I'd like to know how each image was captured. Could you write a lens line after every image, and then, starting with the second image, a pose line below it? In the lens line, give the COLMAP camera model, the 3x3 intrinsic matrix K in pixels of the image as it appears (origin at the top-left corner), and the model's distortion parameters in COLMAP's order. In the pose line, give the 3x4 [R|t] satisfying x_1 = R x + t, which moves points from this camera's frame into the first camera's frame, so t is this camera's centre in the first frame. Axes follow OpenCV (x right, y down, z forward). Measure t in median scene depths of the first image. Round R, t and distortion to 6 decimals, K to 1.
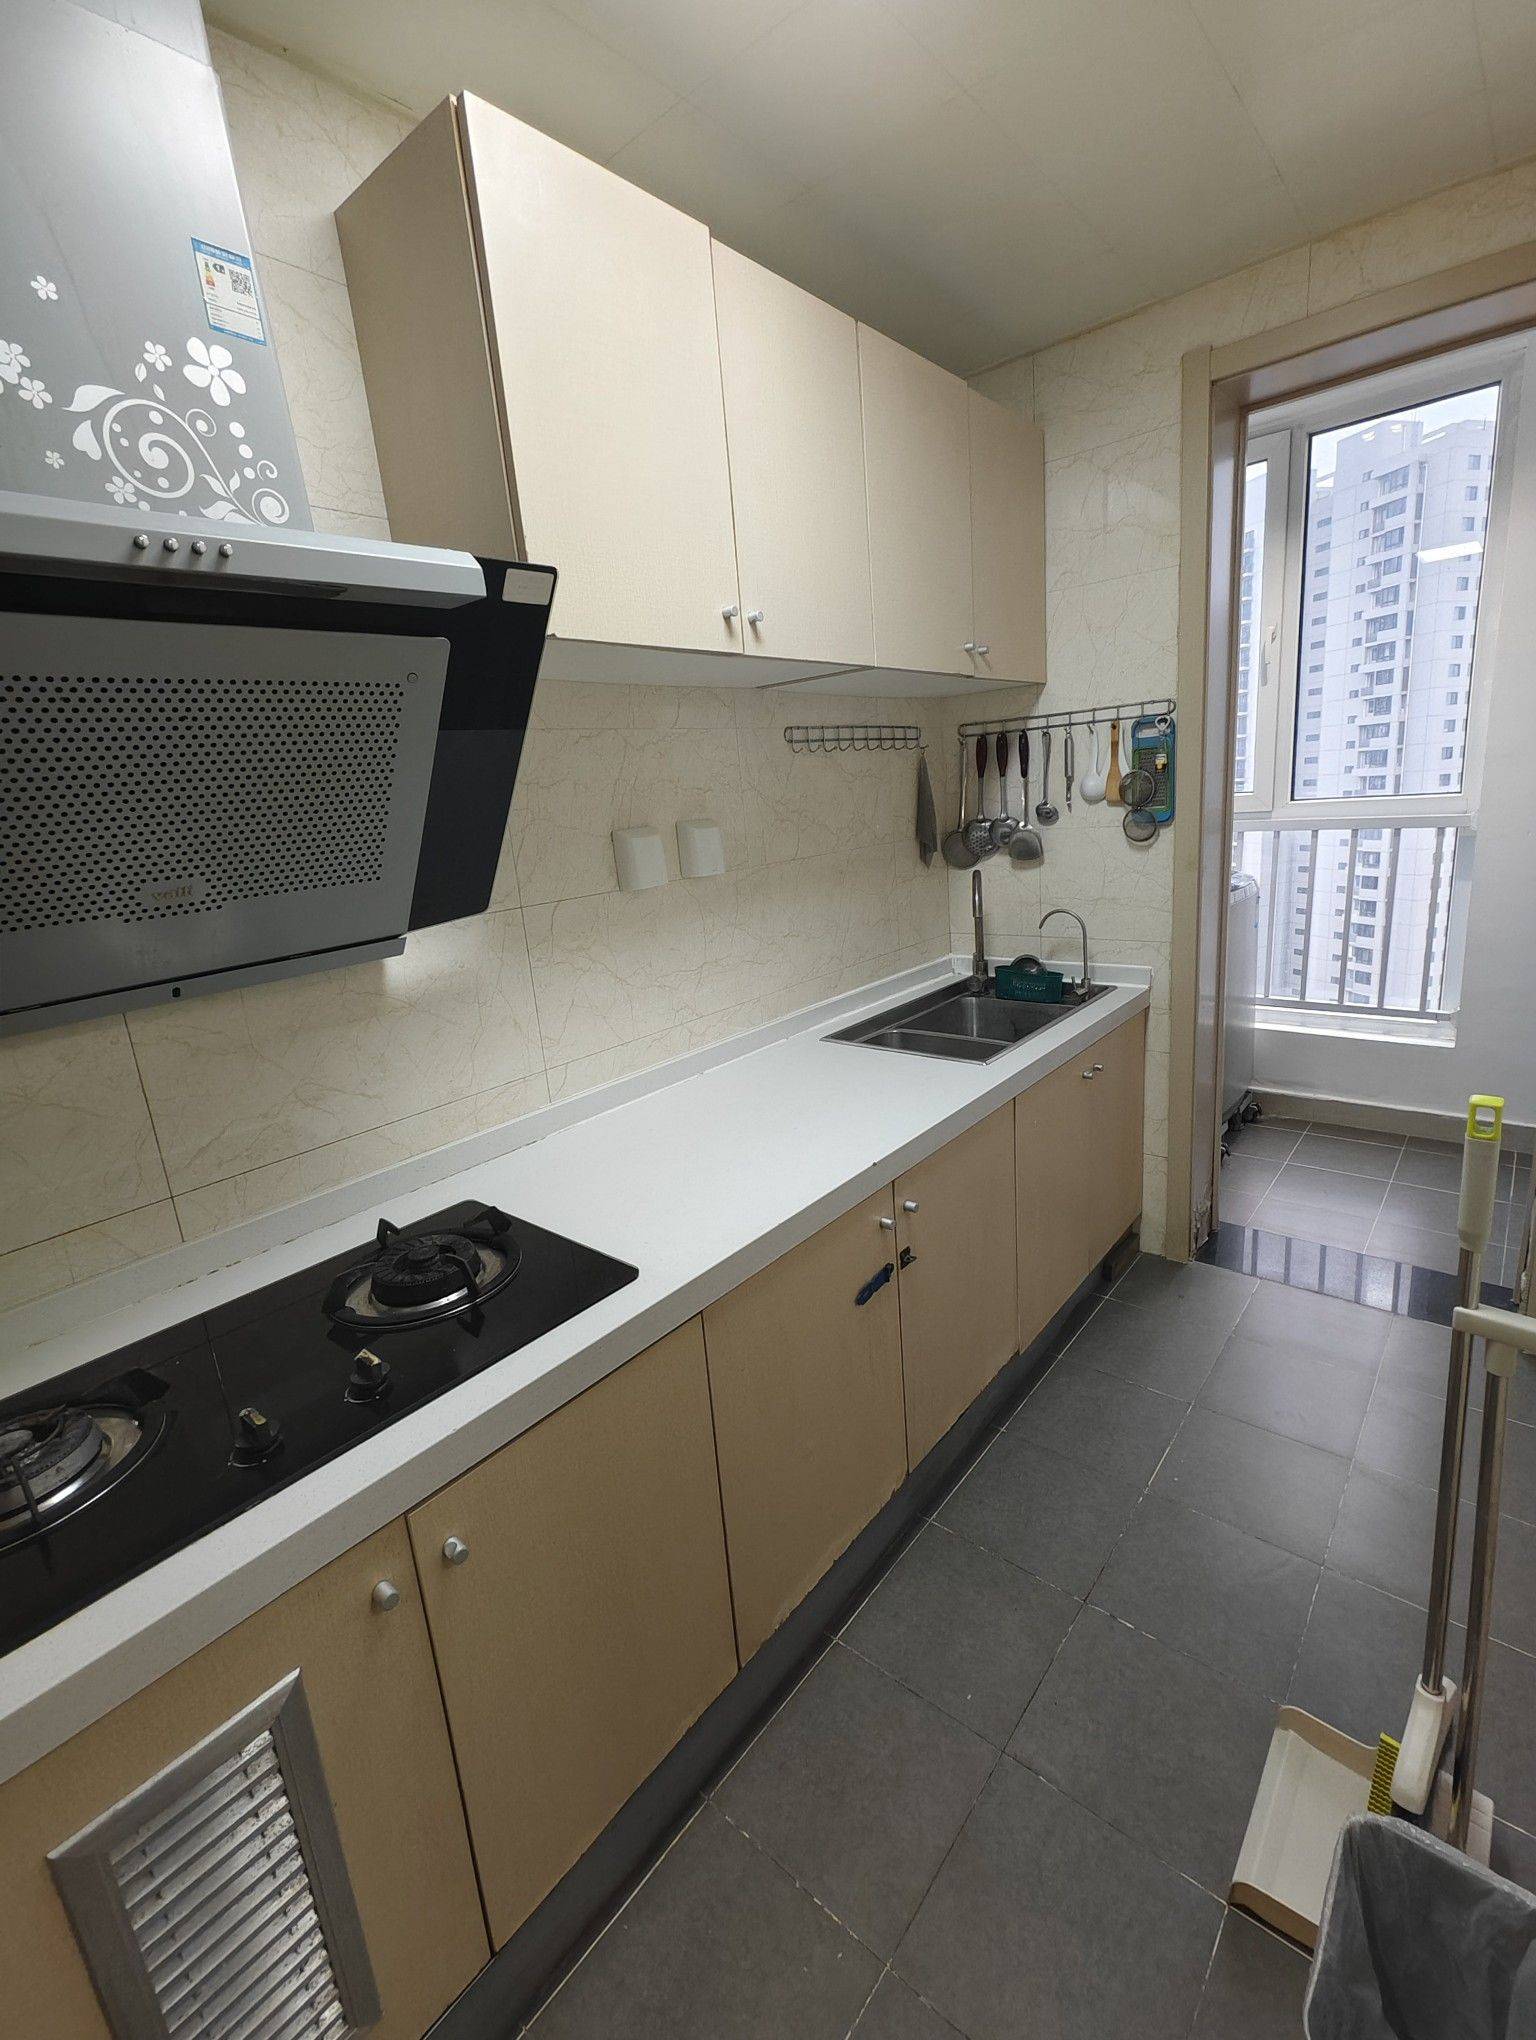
lens RADIAL K [[893.0, 0, 793.6], [0, 893.0, 1010.3], [0, 0, 1]] dist [0.002873, 0.000107]
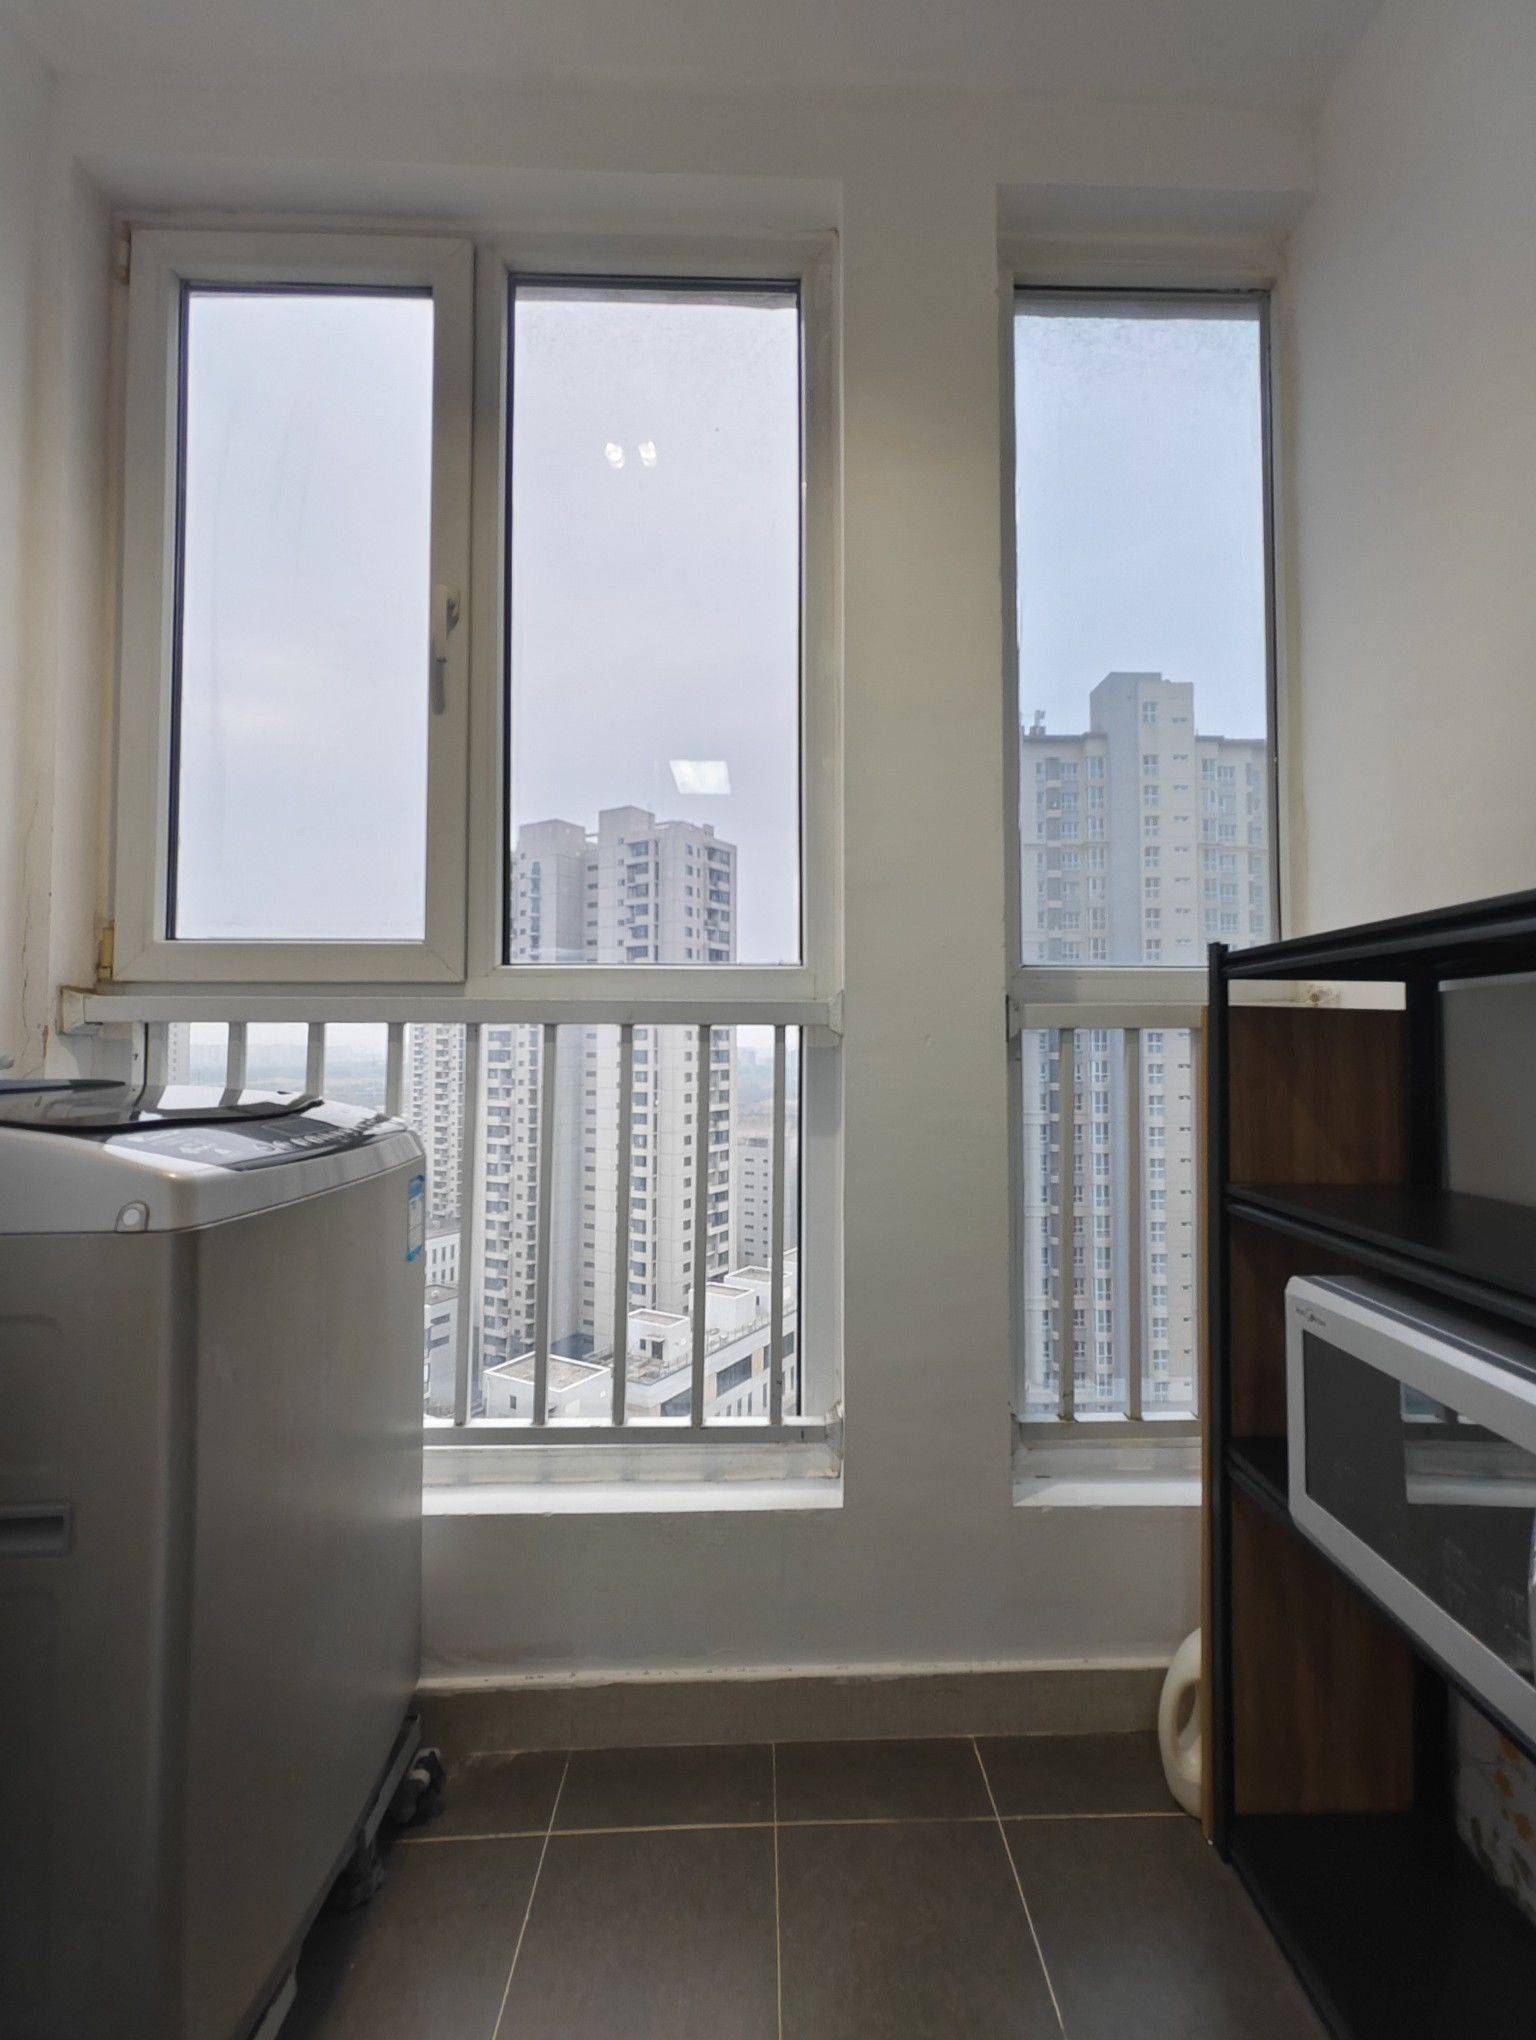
lens RADIAL K [[893.0, 0, 793.6], [0, 893.0, 1010.3], [0, 0, 1]] dist [0.002873, 0.000107]
pose [[0.741870, 0.106543, 0.662025, 0.365097], [0.100409, 0.958513, -0.266778, -0.074136], [-0.662983, 0.264388, 0.700394, 0.583149]]
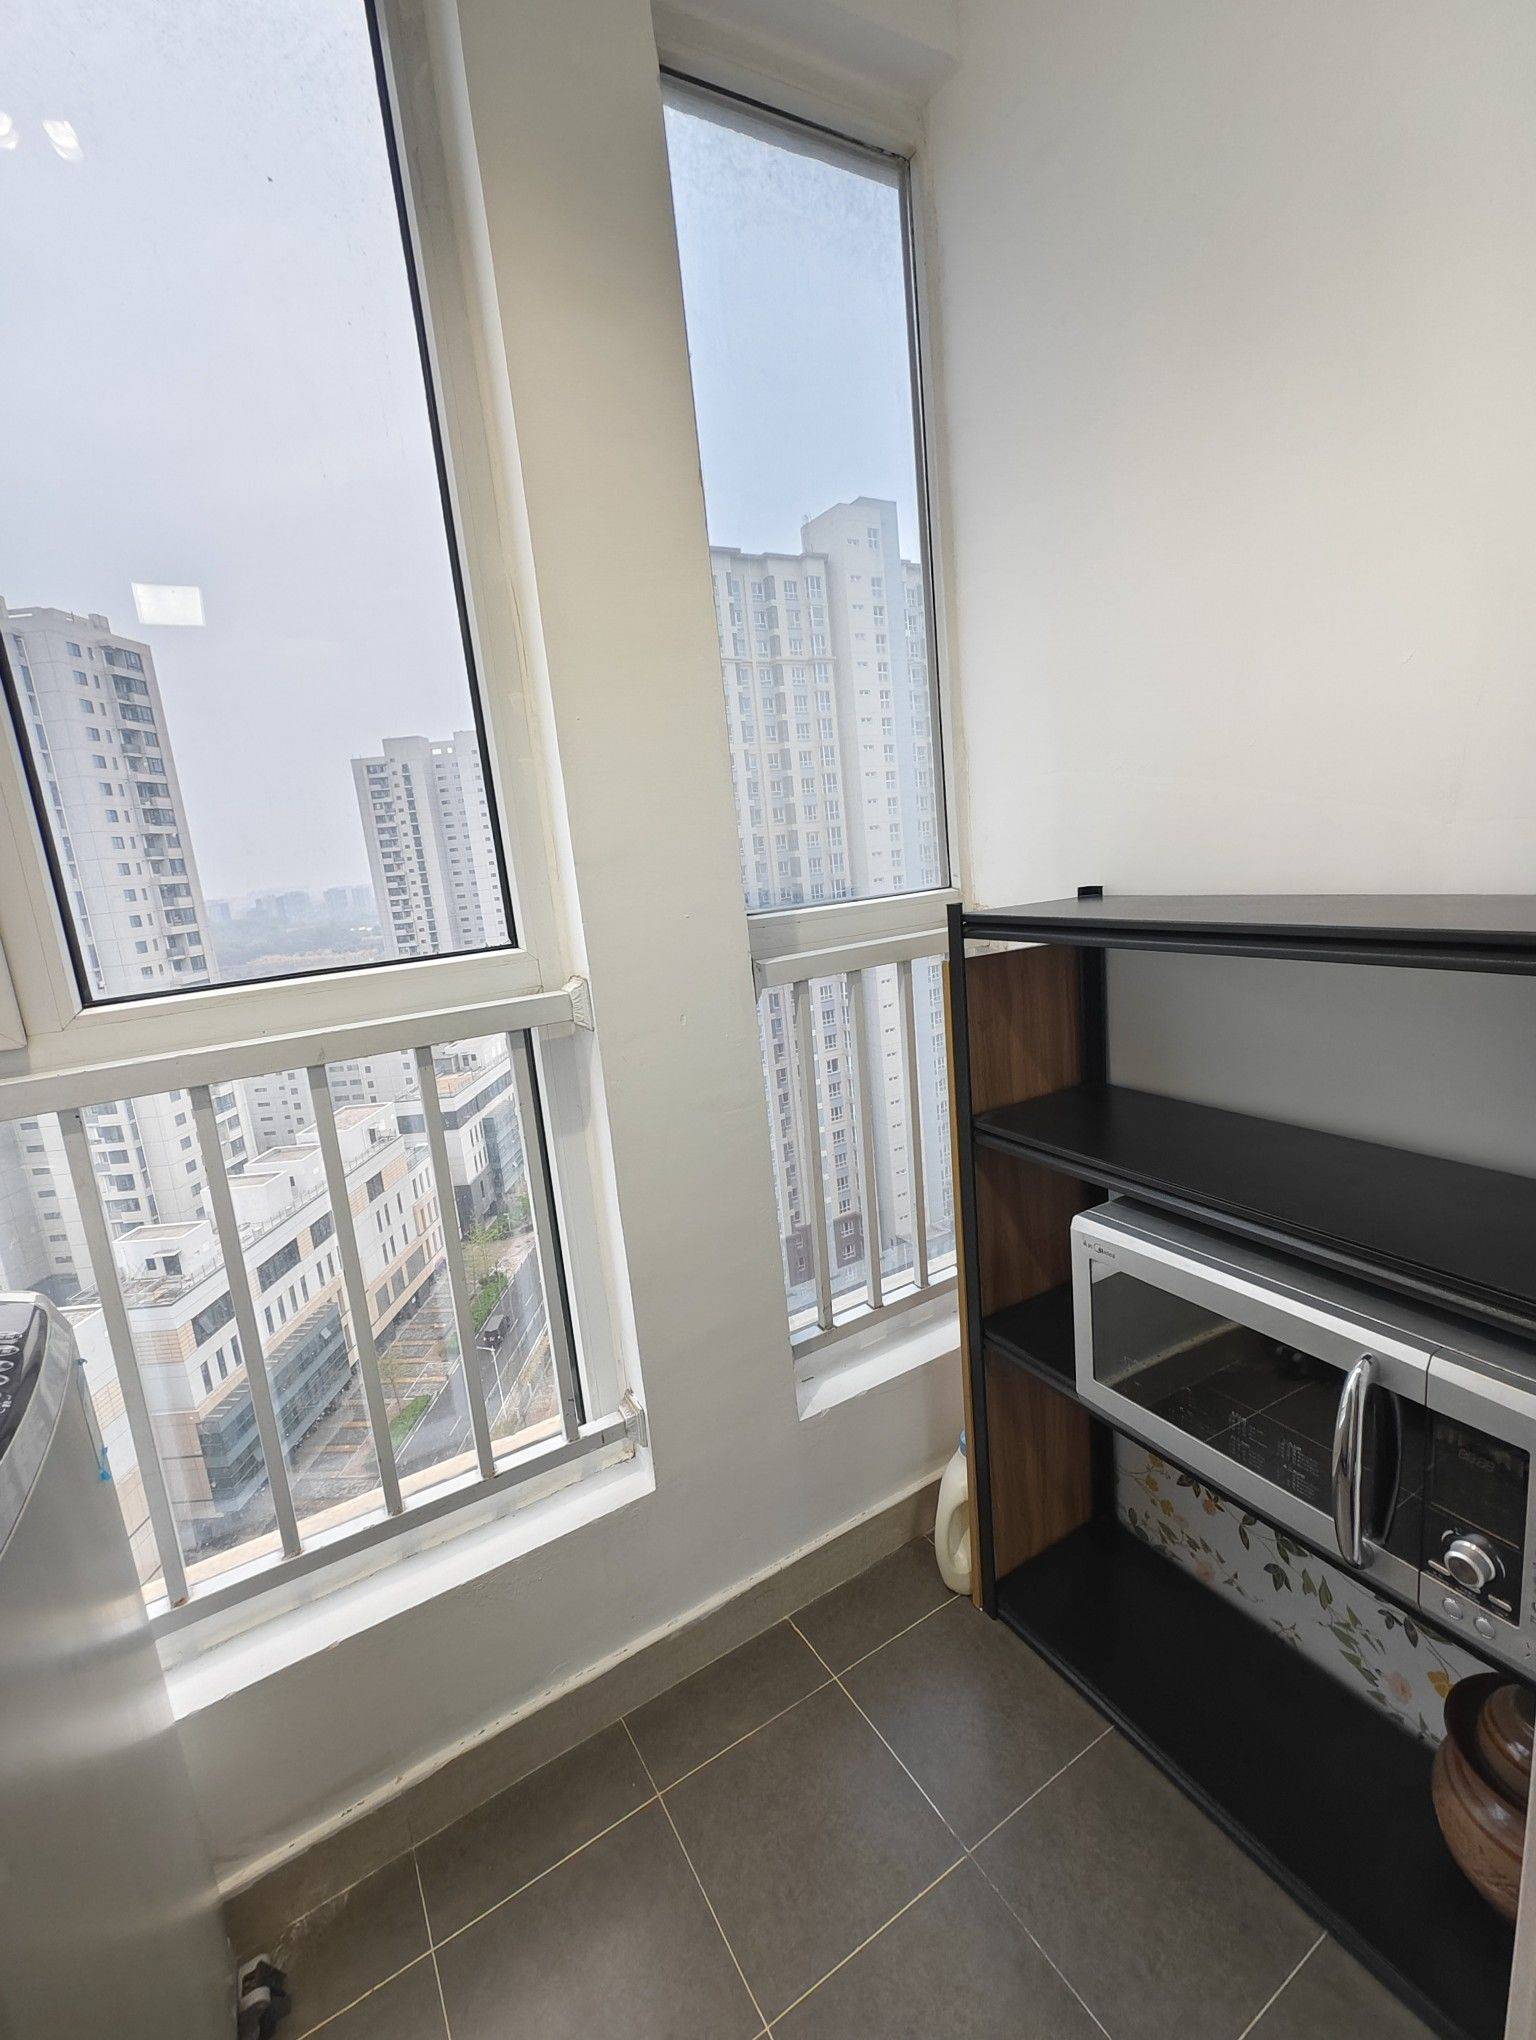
lens RADIAL K [[893.0, 0, 793.6], [0, 893.0, 1010.3], [0, 0, 1]] dist [0.002873, 0.000107]
pose [[0.316200, -0.125026, 0.940418, 0.336421], [0.289450, 0.956727, 0.029872, -0.172073], [-0.903458, 0.262758, 0.338706, 0.663527]]
